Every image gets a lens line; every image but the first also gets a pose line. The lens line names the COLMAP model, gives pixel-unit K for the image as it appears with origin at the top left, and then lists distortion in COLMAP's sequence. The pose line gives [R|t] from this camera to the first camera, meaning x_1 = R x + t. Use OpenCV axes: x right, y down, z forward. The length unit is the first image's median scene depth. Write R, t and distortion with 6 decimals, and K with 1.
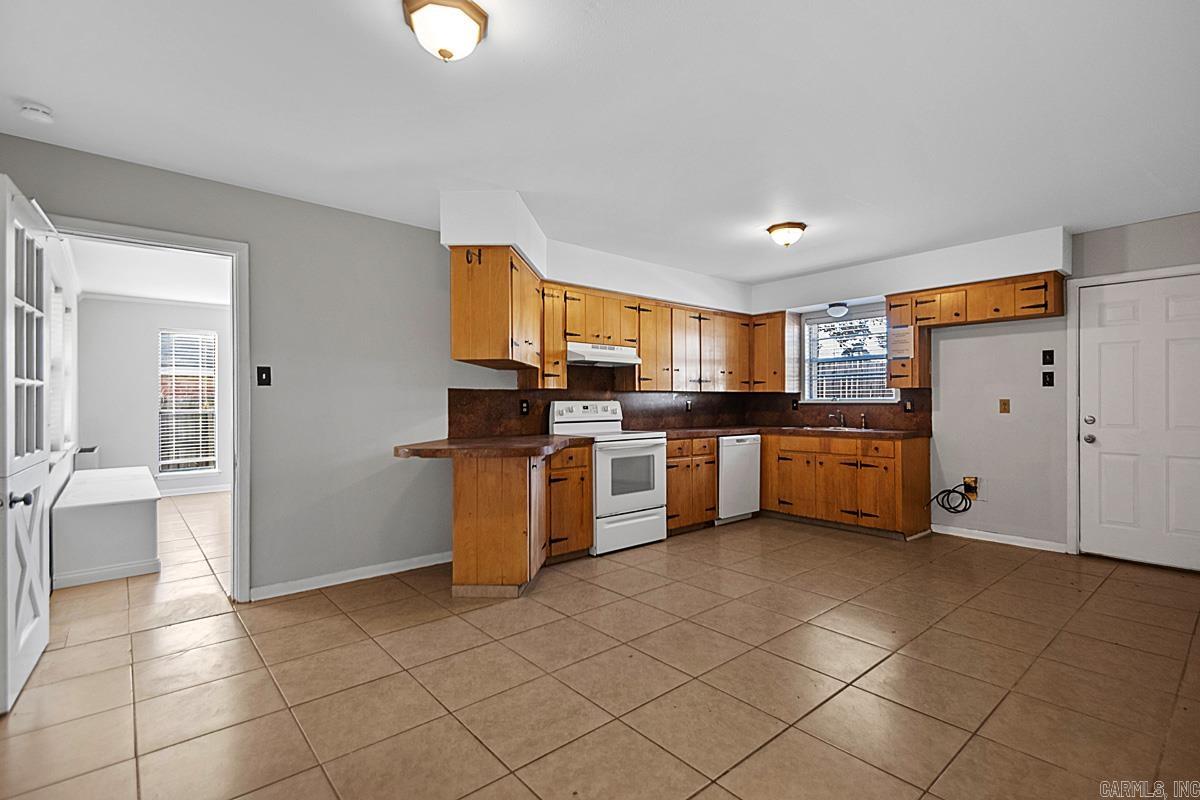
lens RADIAL K [[556.9, 0, 608.8], [0, 556.9, 399.5], [0, 0, 1]] dist [0.026758, -0.003018]
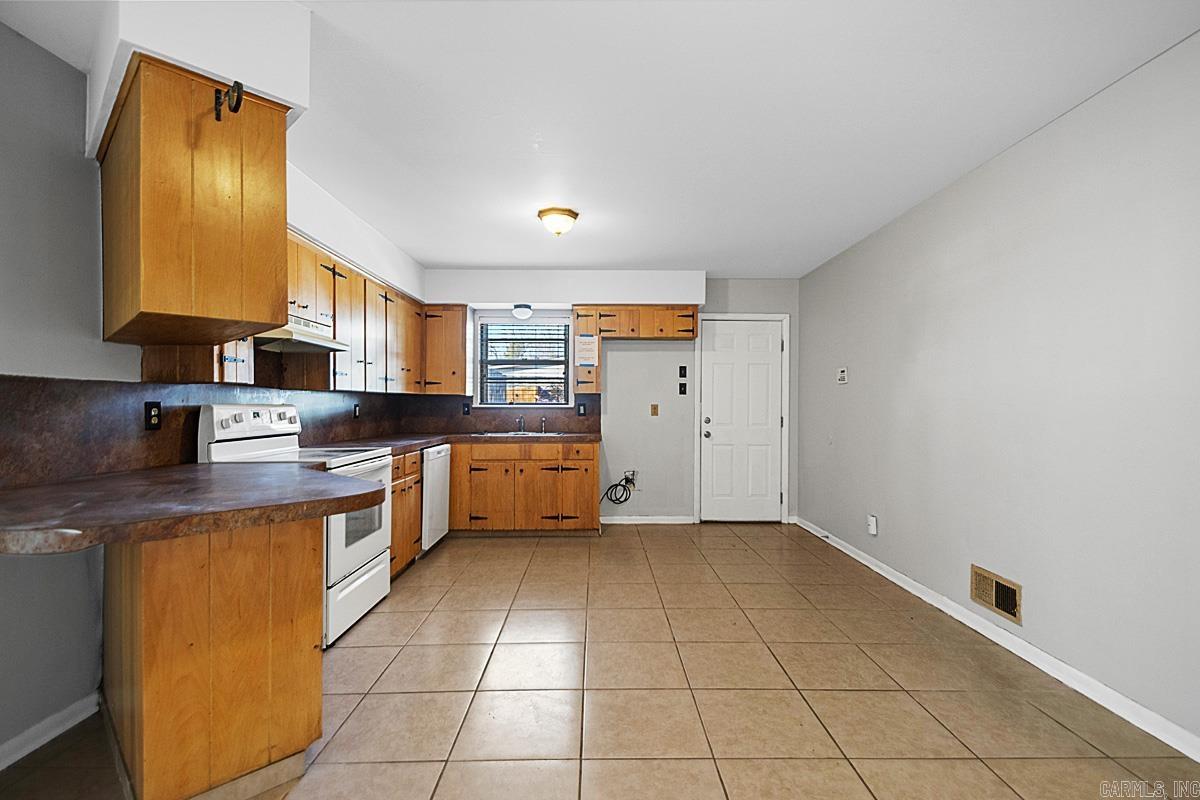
lens RADIAL K [[556.9, 0, 599.4], [0, 556.9, 402.6], [0, 0, 1]] dist [0.026758, -0.003018]
pose [[0.645221, 0.006571, 0.763967, -0.275913], [-0.007117, 0.999971, -0.002590, -0.000277], [-0.763963, -0.003767, 0.645250, 0.303800]]
